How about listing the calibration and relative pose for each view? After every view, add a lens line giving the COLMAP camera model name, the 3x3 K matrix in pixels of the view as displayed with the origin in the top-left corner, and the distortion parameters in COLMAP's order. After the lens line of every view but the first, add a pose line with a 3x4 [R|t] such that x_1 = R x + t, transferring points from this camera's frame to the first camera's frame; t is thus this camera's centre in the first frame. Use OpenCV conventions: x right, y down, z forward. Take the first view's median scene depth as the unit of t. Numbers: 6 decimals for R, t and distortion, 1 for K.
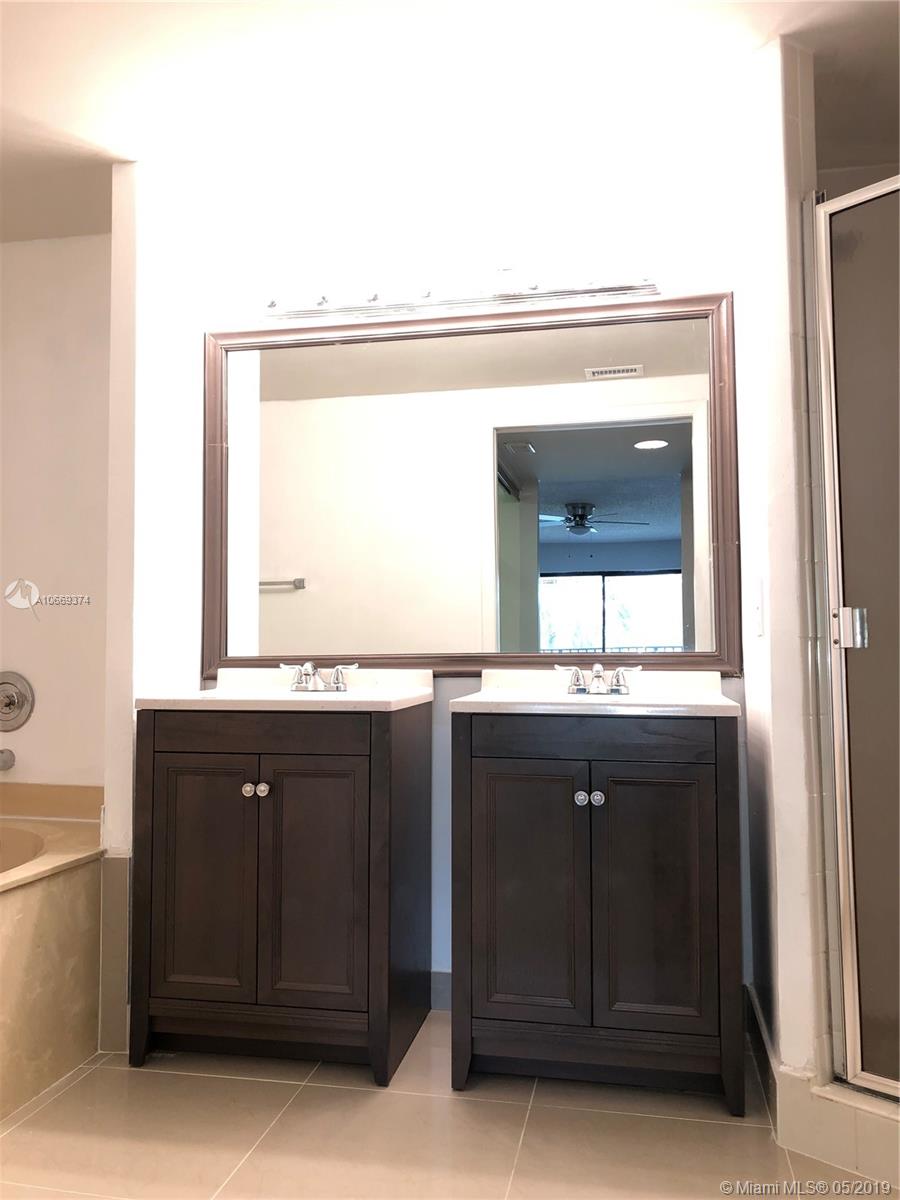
lens RADIAL K [[975.3, 0, 450.0], [0, 975.3, 600.0], [0, 0, 1]] dist [-0.007536, -0.005797]
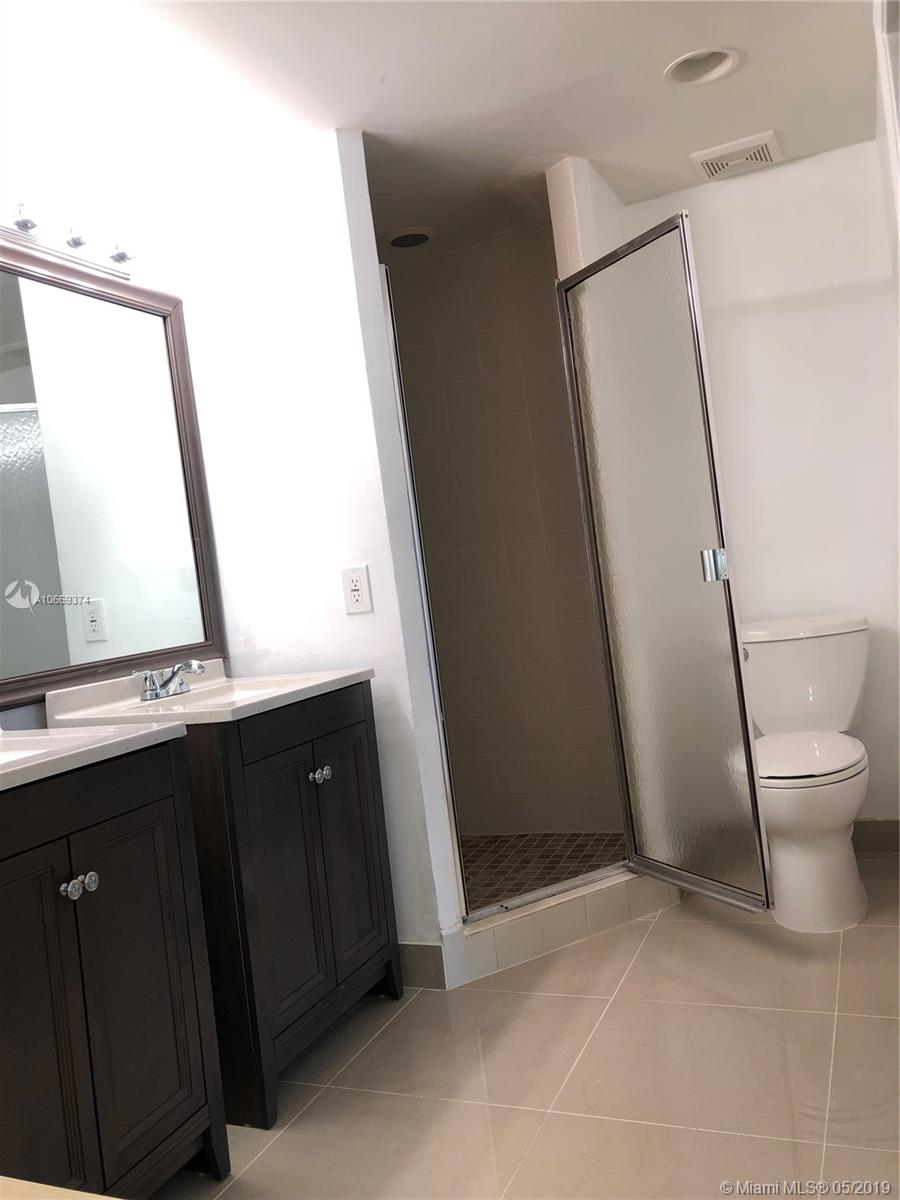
lens RADIAL K [[975.3, 0, 450.0], [0, 975.3, 600.0], [0, 0, 1]] dist [-0.007536, -0.005797]
pose [[0.215946, -0.051387, 0.975052, -0.835691], [0.066540, 0.997067, 0.037811, -0.016169], [-0.974135, 0.056715, 0.218732, 0.612089]]
